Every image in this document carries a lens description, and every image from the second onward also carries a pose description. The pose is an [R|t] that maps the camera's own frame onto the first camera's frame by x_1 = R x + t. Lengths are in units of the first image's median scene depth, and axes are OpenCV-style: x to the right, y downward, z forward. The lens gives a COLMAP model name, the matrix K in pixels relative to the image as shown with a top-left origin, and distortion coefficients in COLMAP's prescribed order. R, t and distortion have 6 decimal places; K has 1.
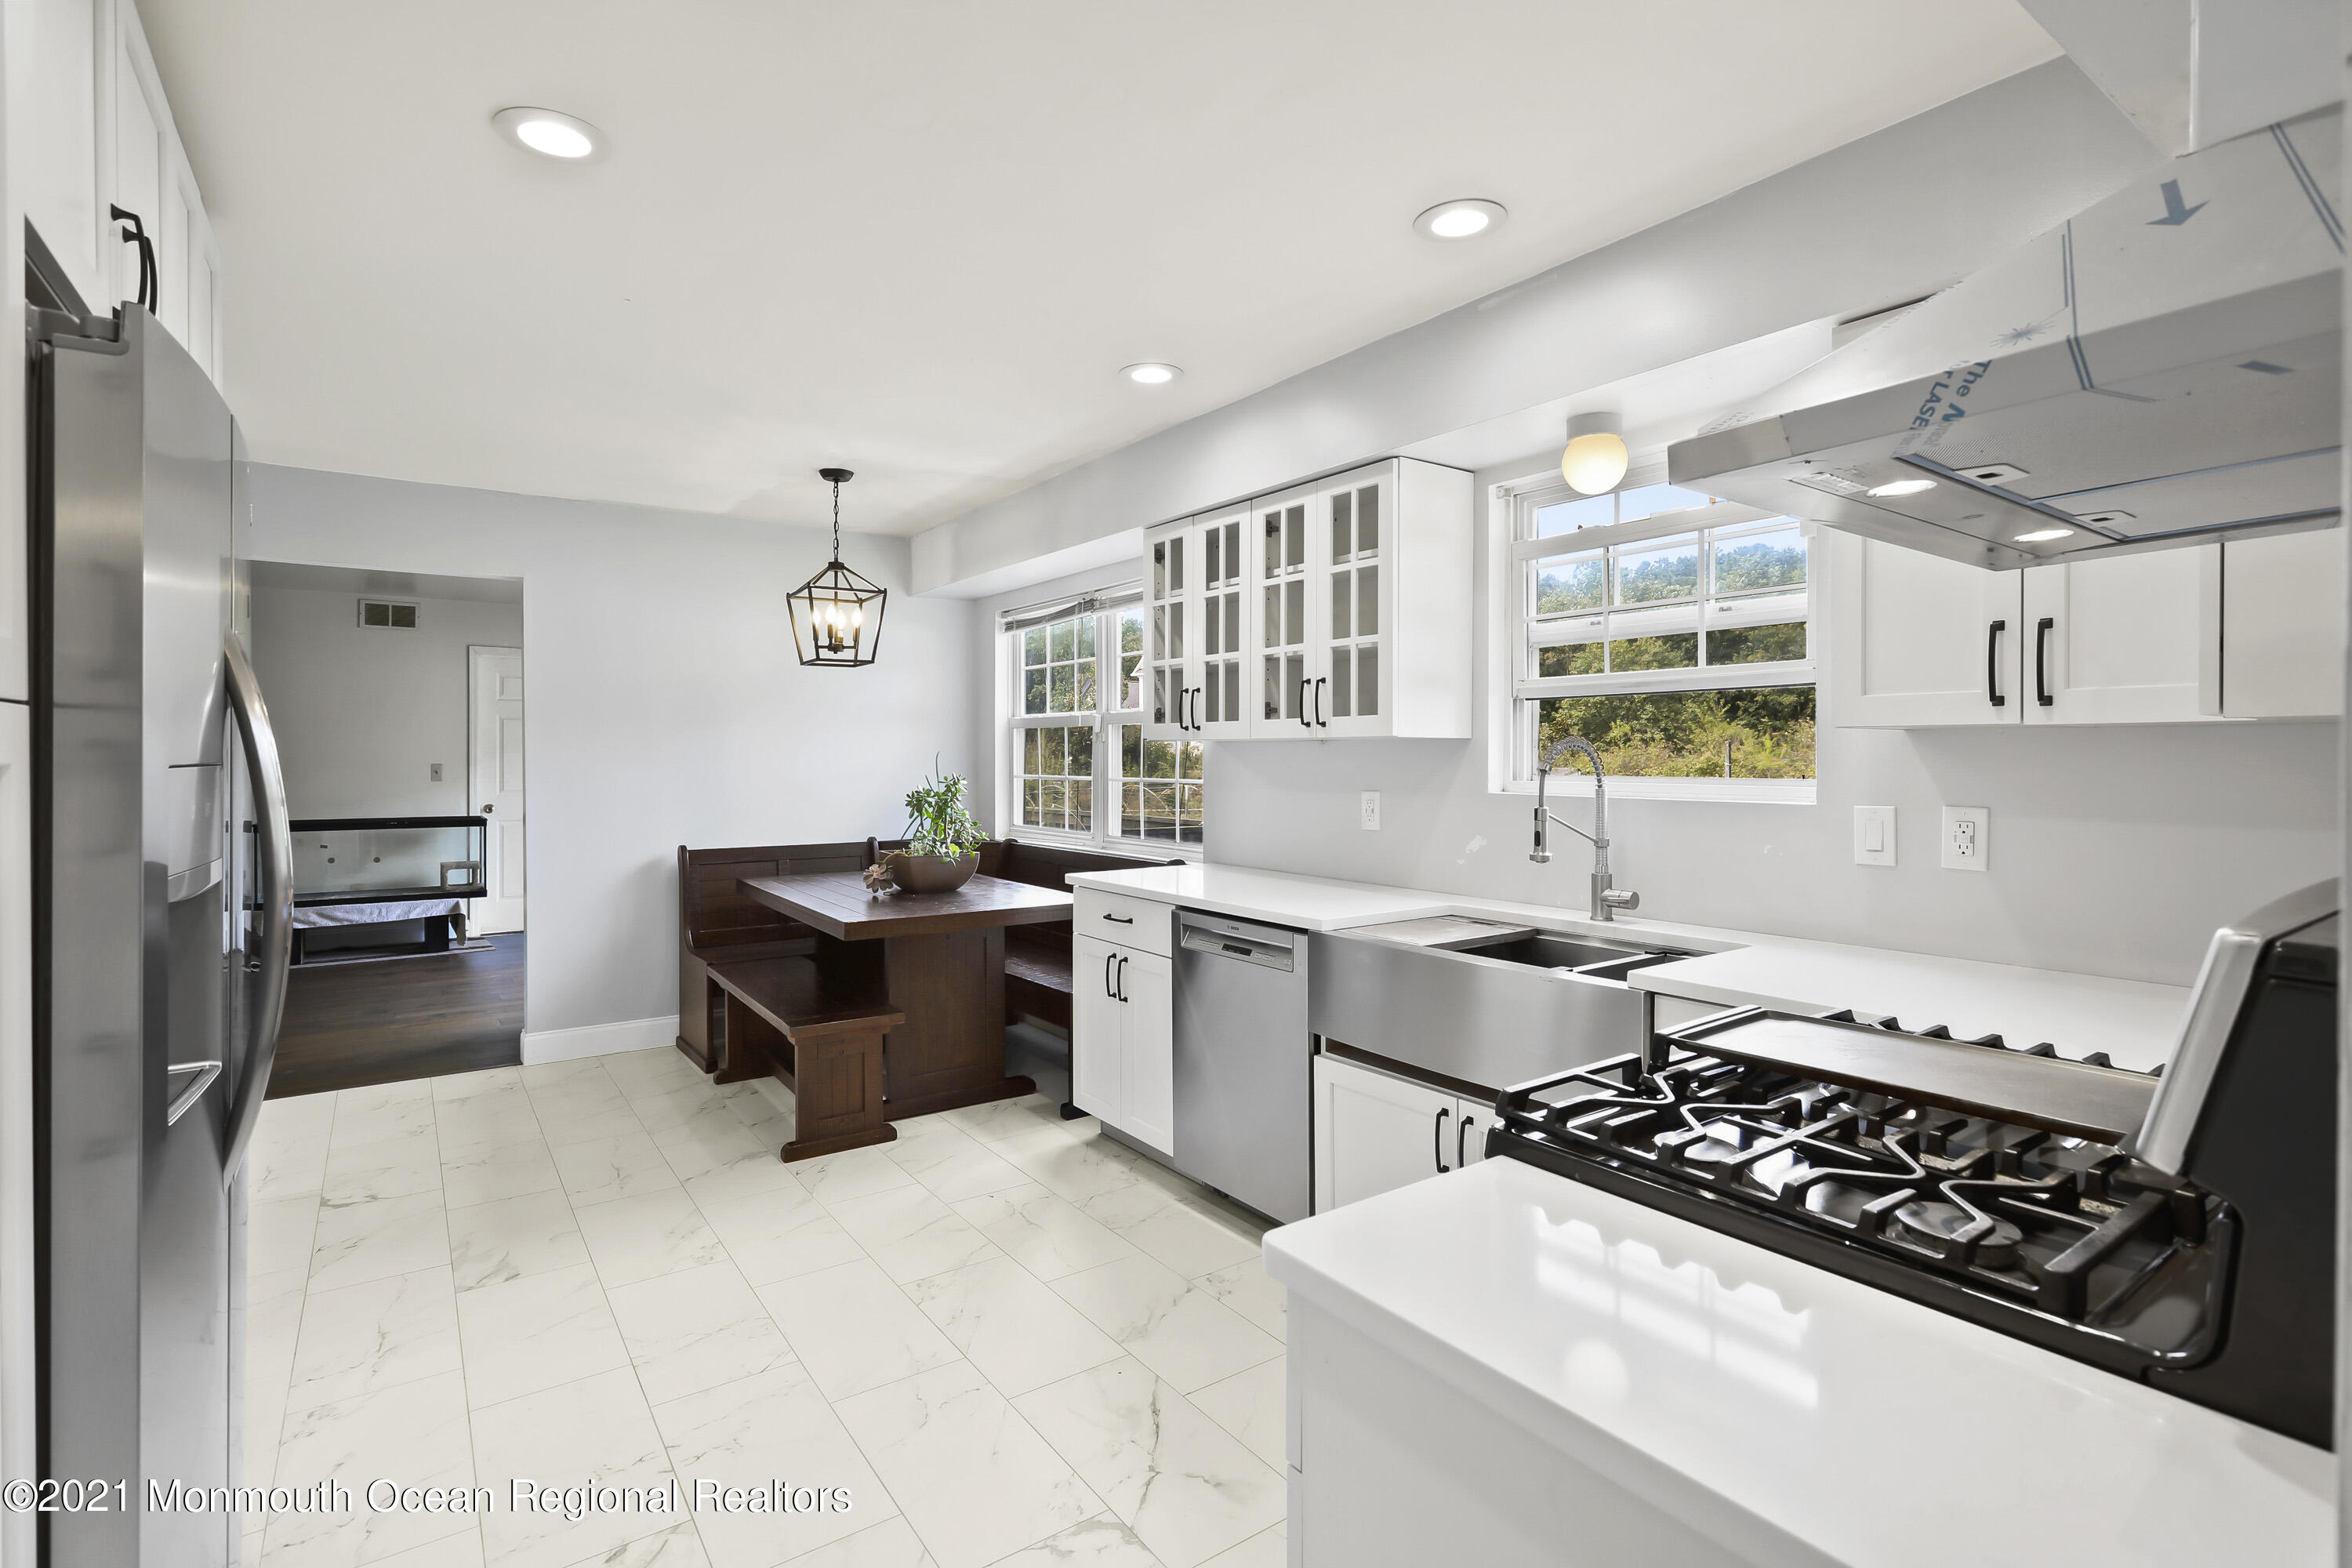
lens RADIAL K [[1125.7, 0, 1186.7], [0, 1125.7, 765.9], [0, 0, 1]] dist [-0.004926, 0.000369]
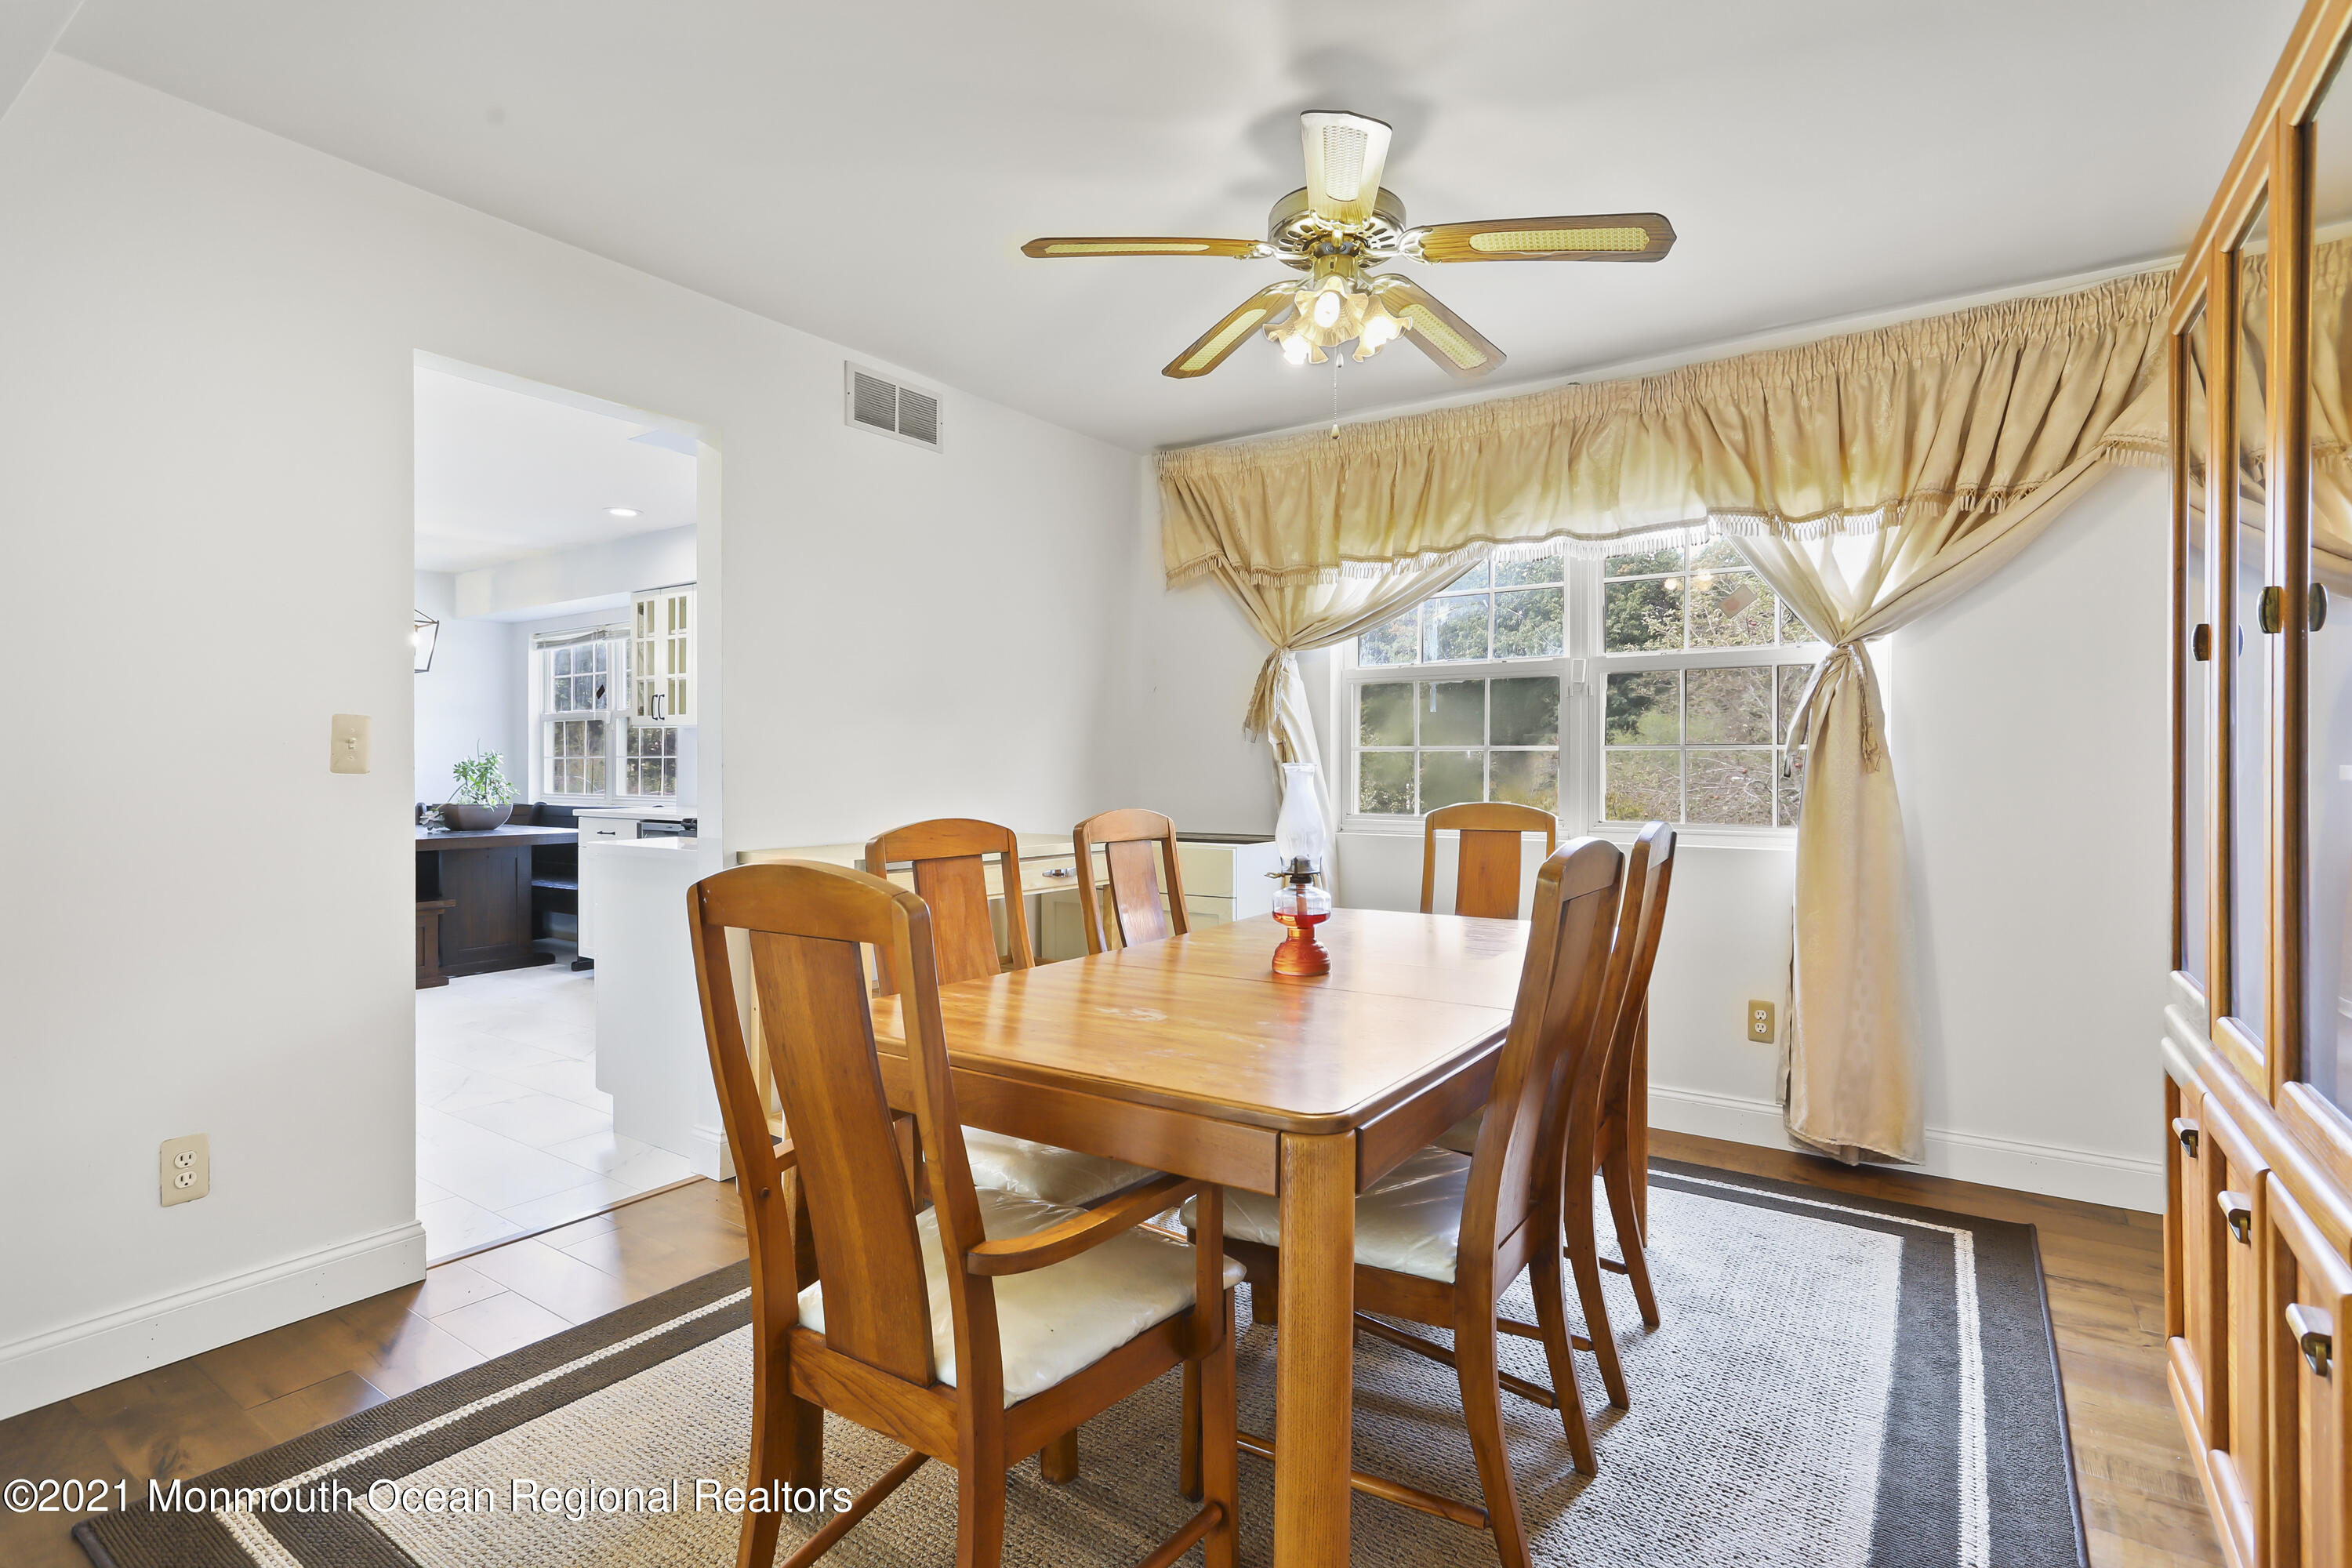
lens RADIAL K [[1125.7, 0, 1171.1], [0, 1125.7, 768.7], [0, 0, 1]] dist [-0.004926, 0.000369]
pose [[0.944352, 0.002493, 0.328928, 0.167014], [-0.000240, 0.999976, -0.006889, 0.048831], [-0.328937, 0.006426, 0.944330, -0.766263]]
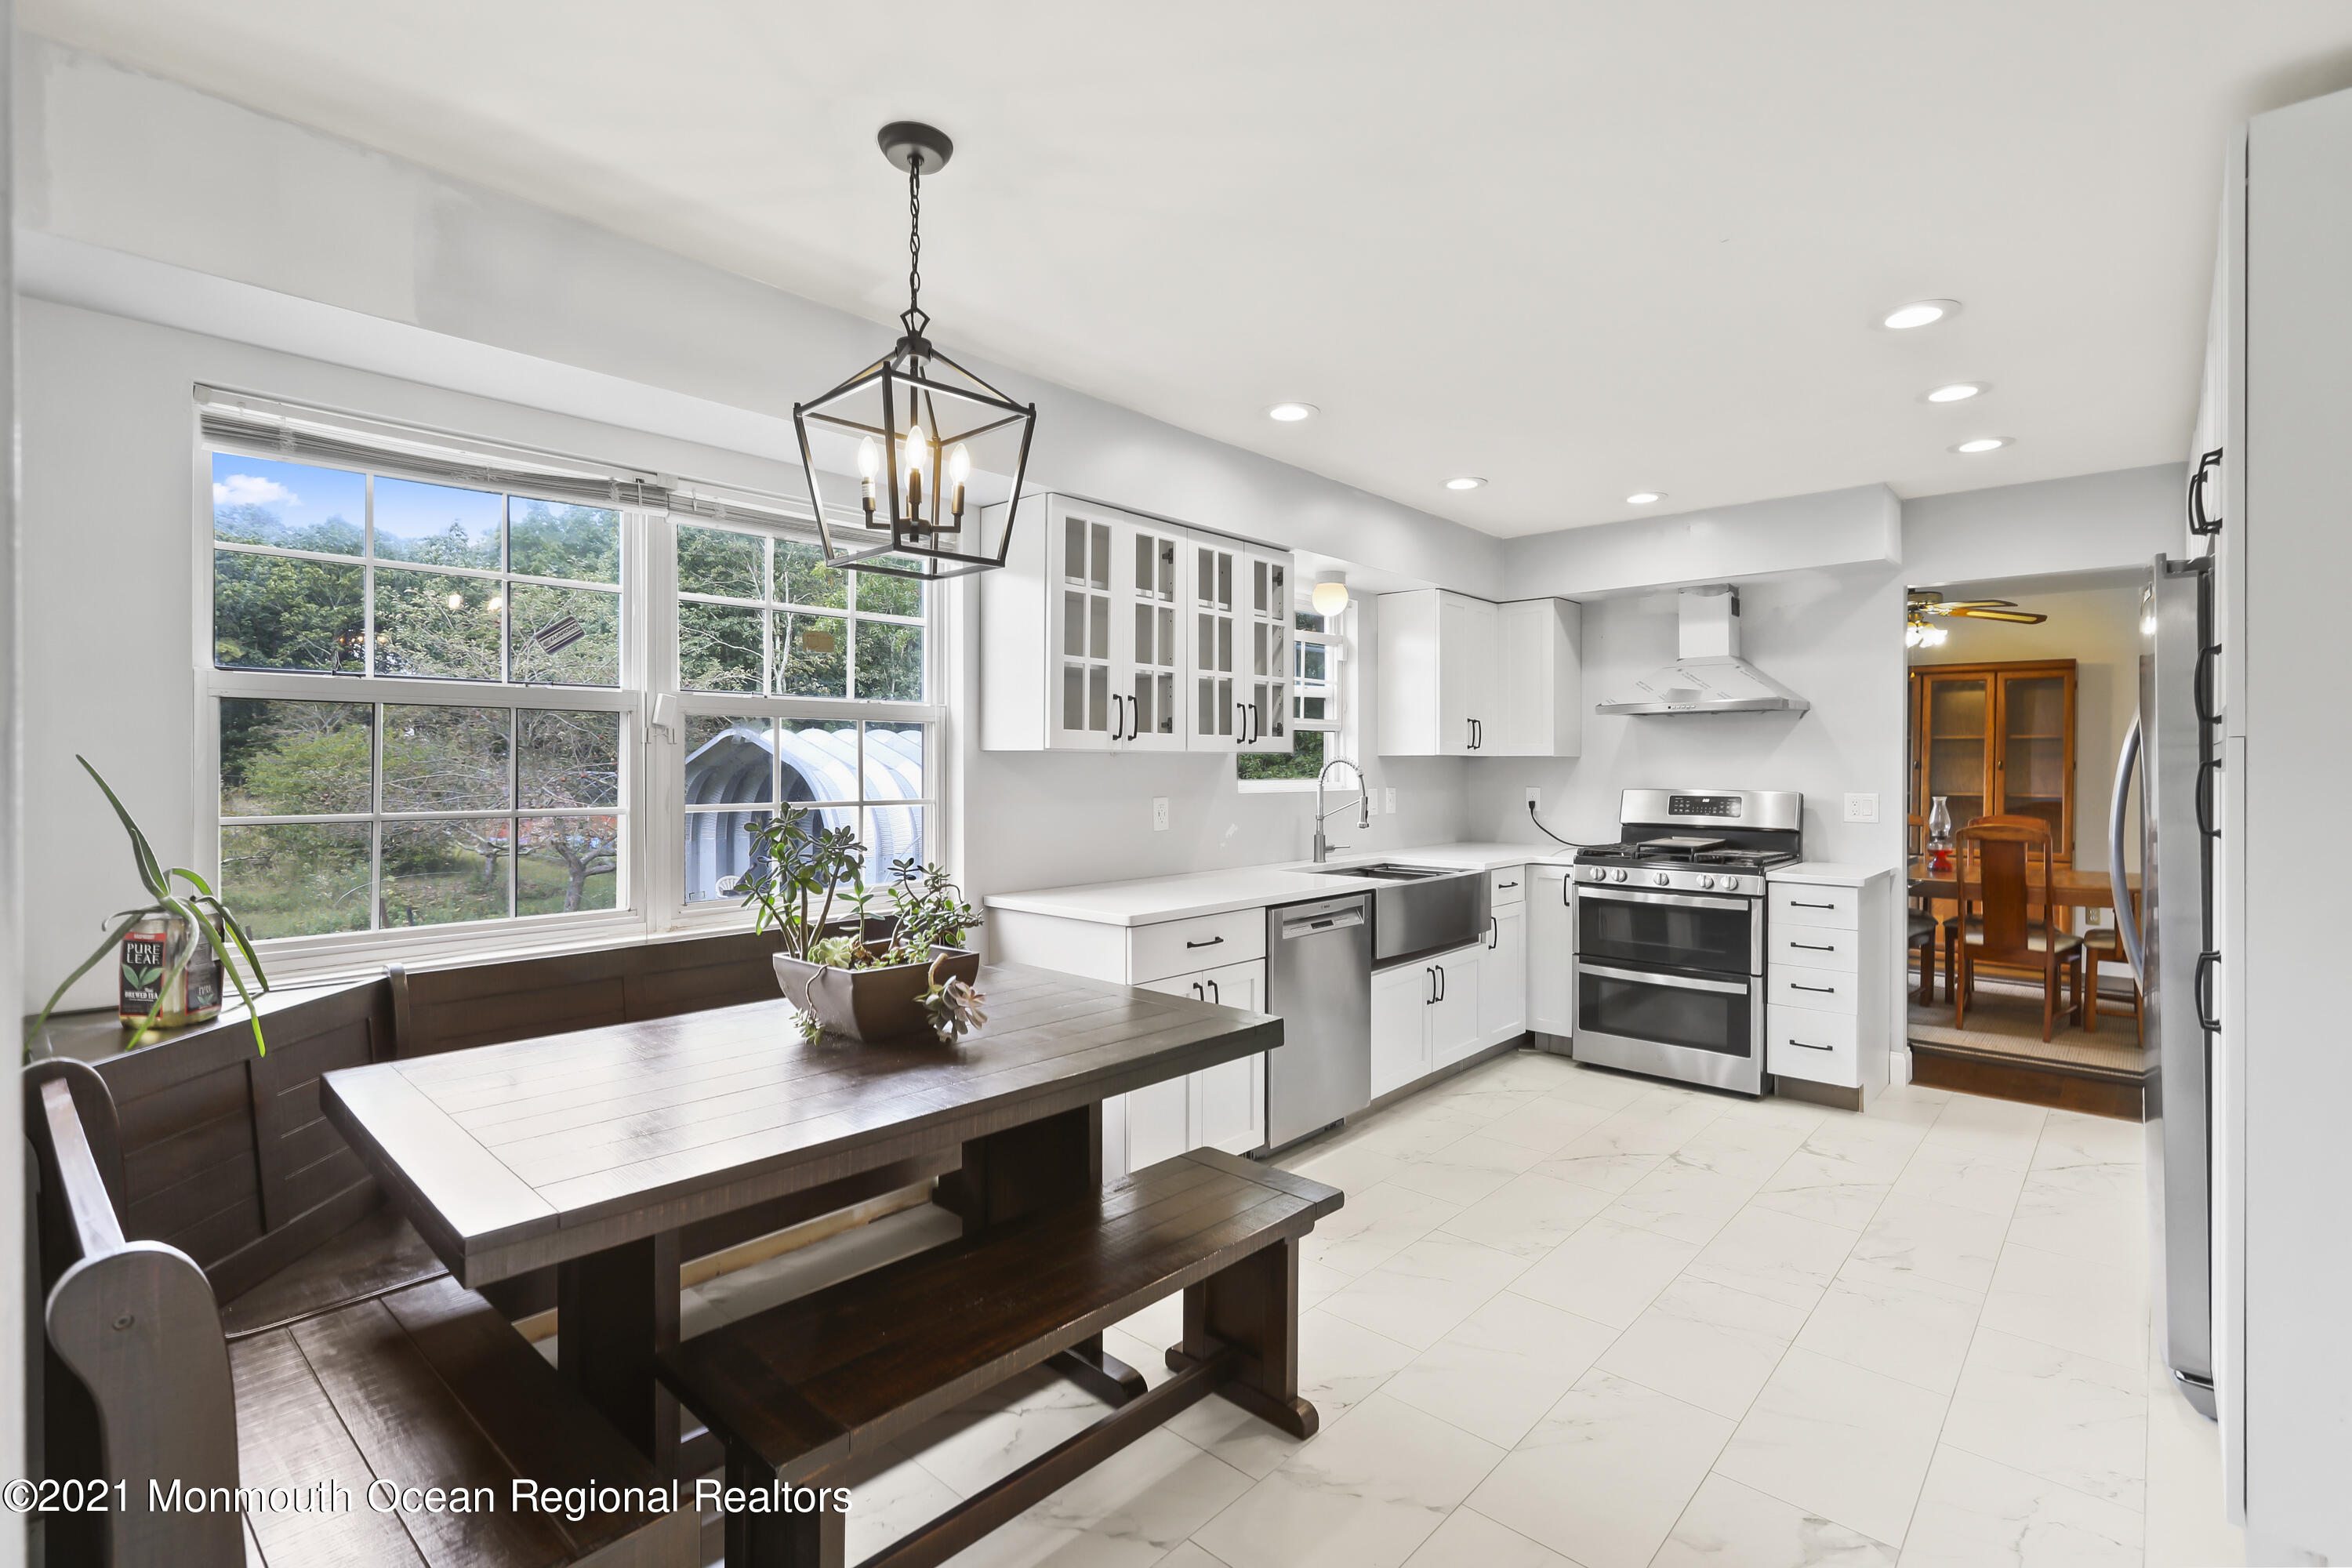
lens RADIAL K [[1072.6, 0, 1175.5], [0, 1072.6, 769.4], [0, 0, 1]] dist [-0.001713, 0.001172]
pose [[-0.209893, -0.001088, 0.977724, -0.870518], [0.008994, 0.999955, 0.003043, -0.009392], [-0.977683, 0.009433, -0.209874, 1.137378]]
